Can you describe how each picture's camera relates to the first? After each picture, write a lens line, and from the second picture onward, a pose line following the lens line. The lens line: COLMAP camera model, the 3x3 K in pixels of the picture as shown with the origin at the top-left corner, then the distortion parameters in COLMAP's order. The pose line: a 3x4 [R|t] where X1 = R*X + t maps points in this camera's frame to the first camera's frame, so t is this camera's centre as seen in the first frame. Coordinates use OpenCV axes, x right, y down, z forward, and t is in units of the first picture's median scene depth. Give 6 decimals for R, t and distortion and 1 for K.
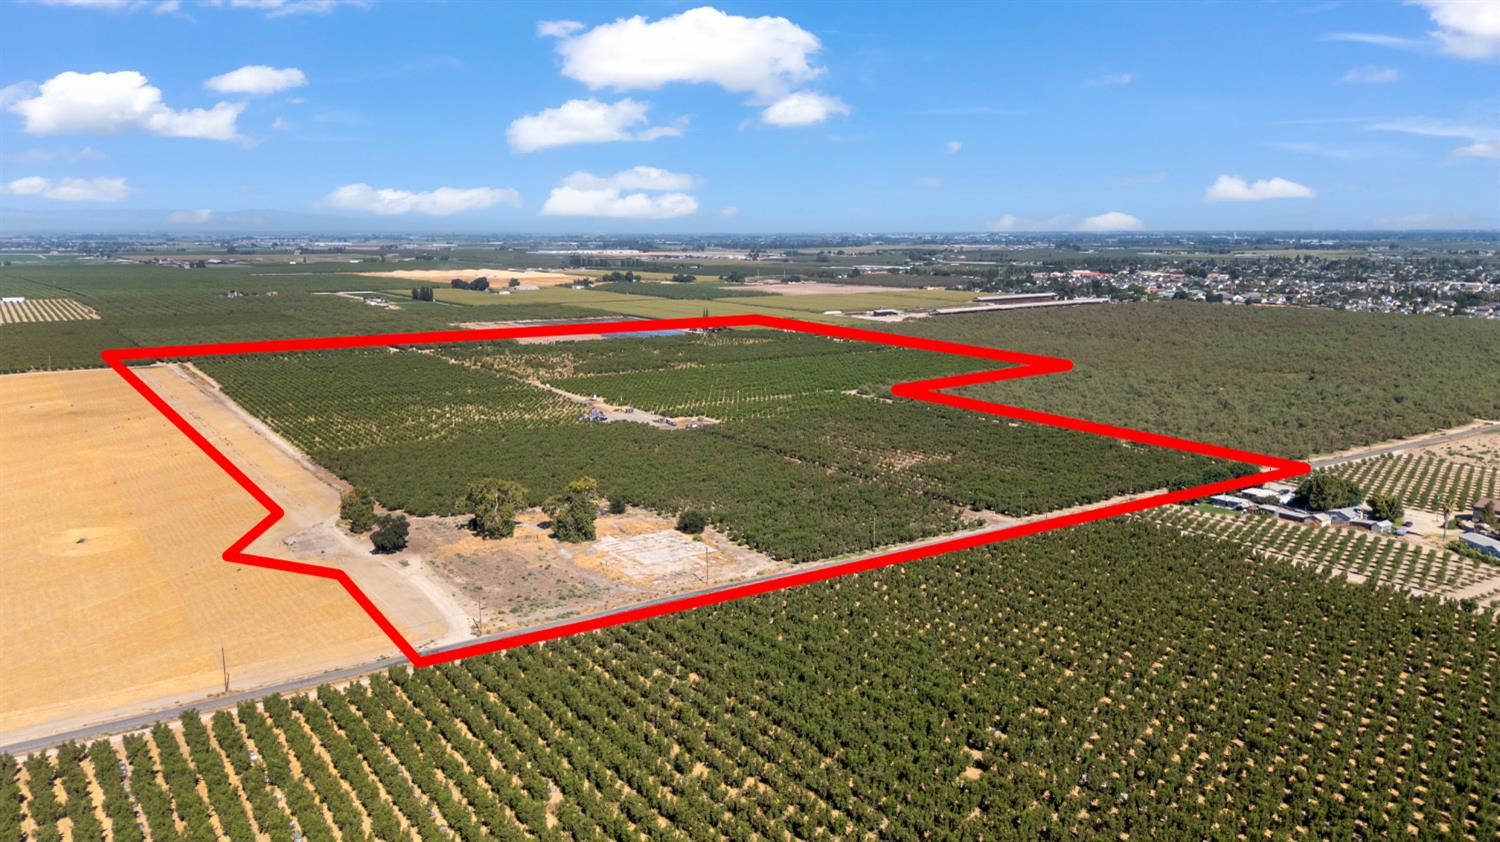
lens RADIAL K [[1101.8, 0, 747.5], [0, 1101.8, 415.3], [0, 0, 1]] dist [0.077338, -0.080681]
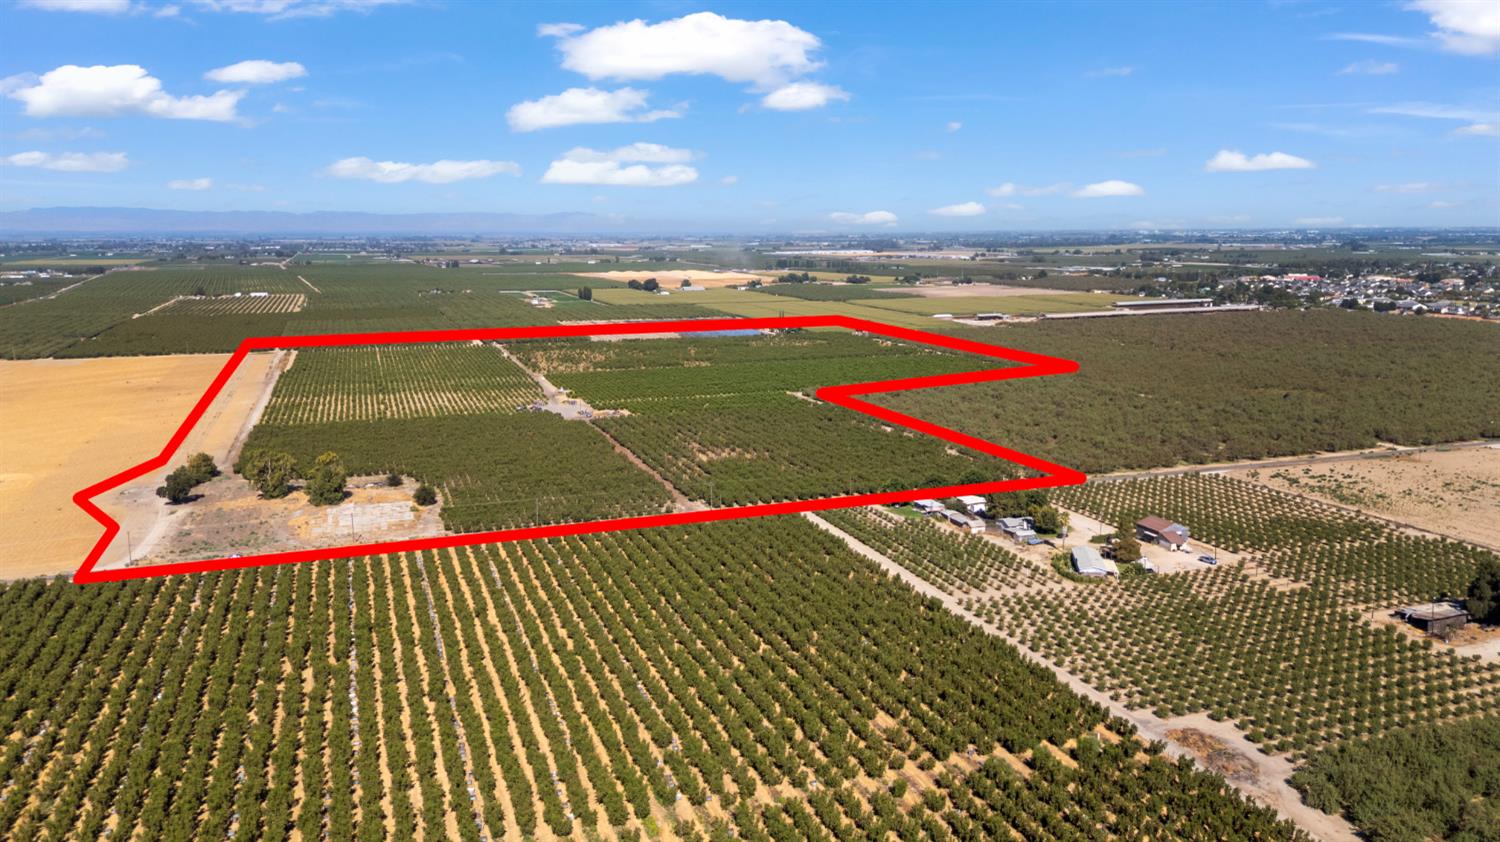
lens RADIAL K [[1101.8, 0, 744.8], [0, 1101.8, 421.5], [0, 0, 1]] dist [0.077338, -0.080681]
pose [[0.967633, 0.040027, -0.249168, 0.326011], [-0.038413, 0.999198, 0.011339, -0.004241], [0.249422, -0.001401, 0.968394, -0.030406]]
